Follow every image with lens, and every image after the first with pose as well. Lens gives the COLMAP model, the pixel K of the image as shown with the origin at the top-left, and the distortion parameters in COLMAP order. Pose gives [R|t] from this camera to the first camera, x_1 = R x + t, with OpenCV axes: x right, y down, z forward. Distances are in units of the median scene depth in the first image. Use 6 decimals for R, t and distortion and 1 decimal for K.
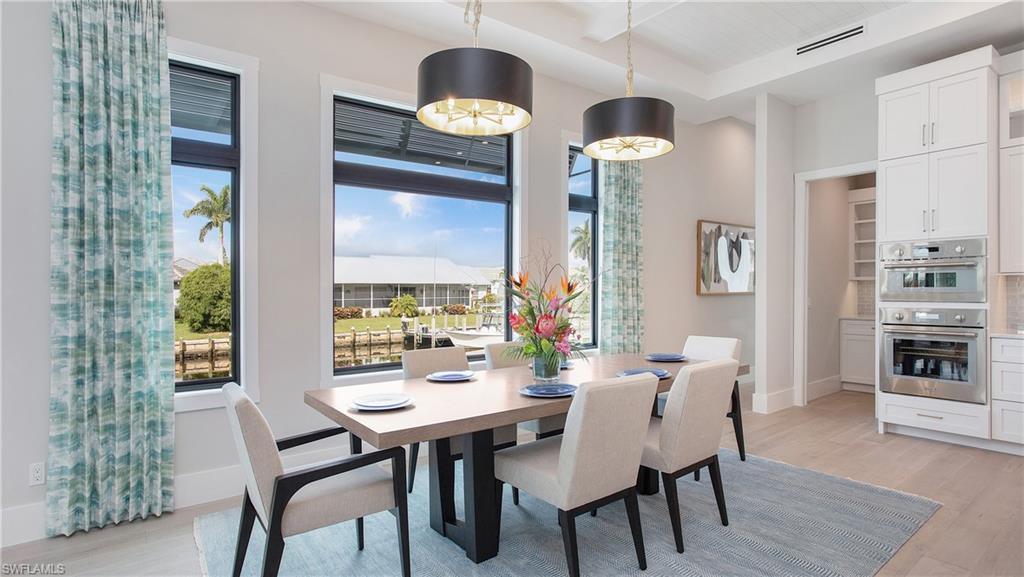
lens RADIAL K [[511.6, 0, 566.6], [0, 511.6, 286.3], [0, 0, 1]] dist [-0.000961, 0.000539]
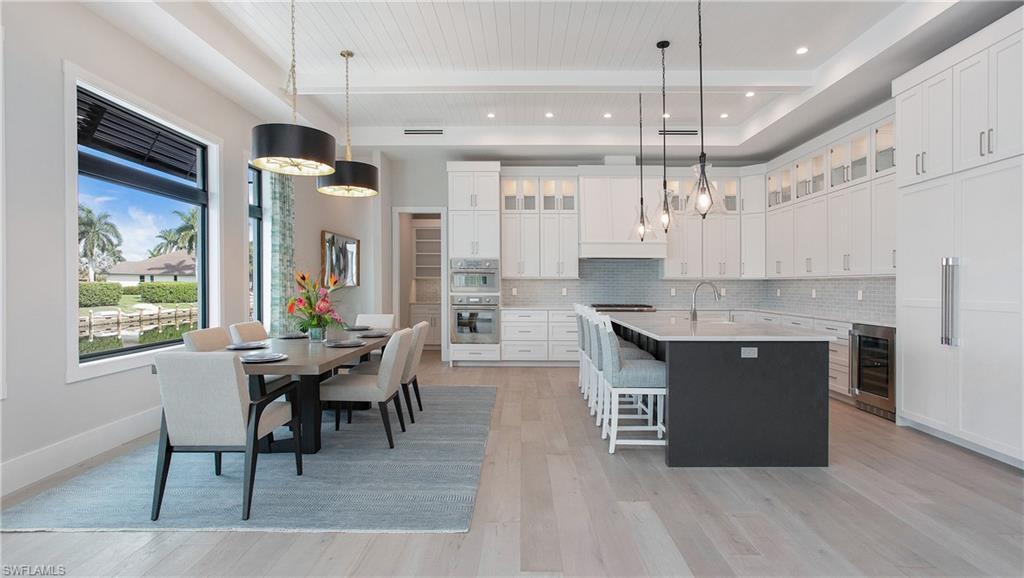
lens RADIAL K [[491.4, 0, 485.2], [0, 491.4, 282.1], [0, 0, 1]] dist [0.000557, 0.000252]
pose [[0.695964, 0.017990, 0.717851, -0.485069], [-0.018208, 0.999807, -0.007404, 0.005882], [-0.717846, -0.007918, 0.696157, -0.239915]]
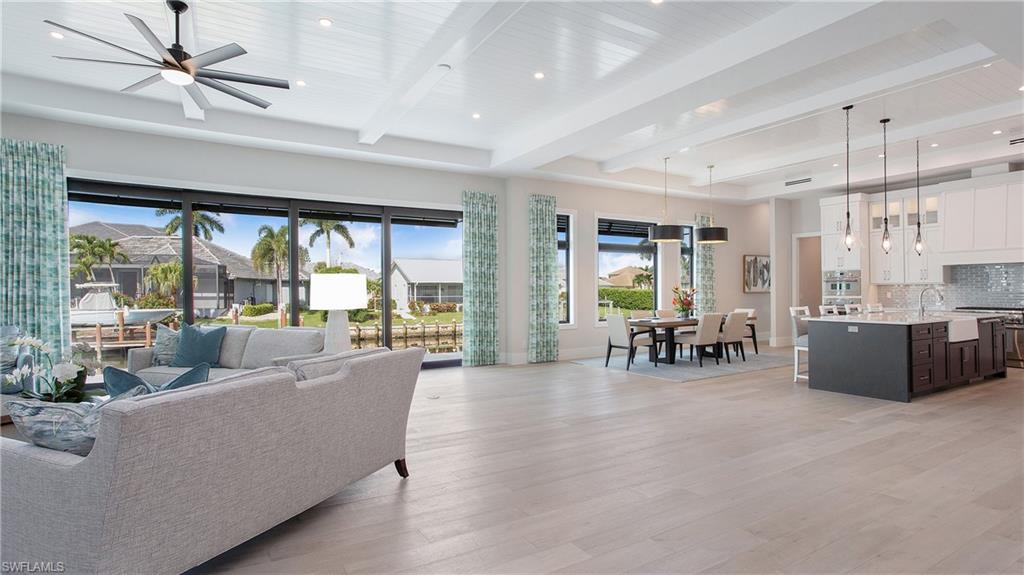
lens RADIAL K [[511.2, 0, 508.8], [0, 511.2, 276.1], [0, 0, 1]] dist [-0.061729, 0.000912]
pose [[0.975341, 0.001715, -0.220698, -0.268568], [-0.005810, 0.999823, -0.017909, -0.011906], [0.220628, 0.018750, 0.975178, -1.497717]]
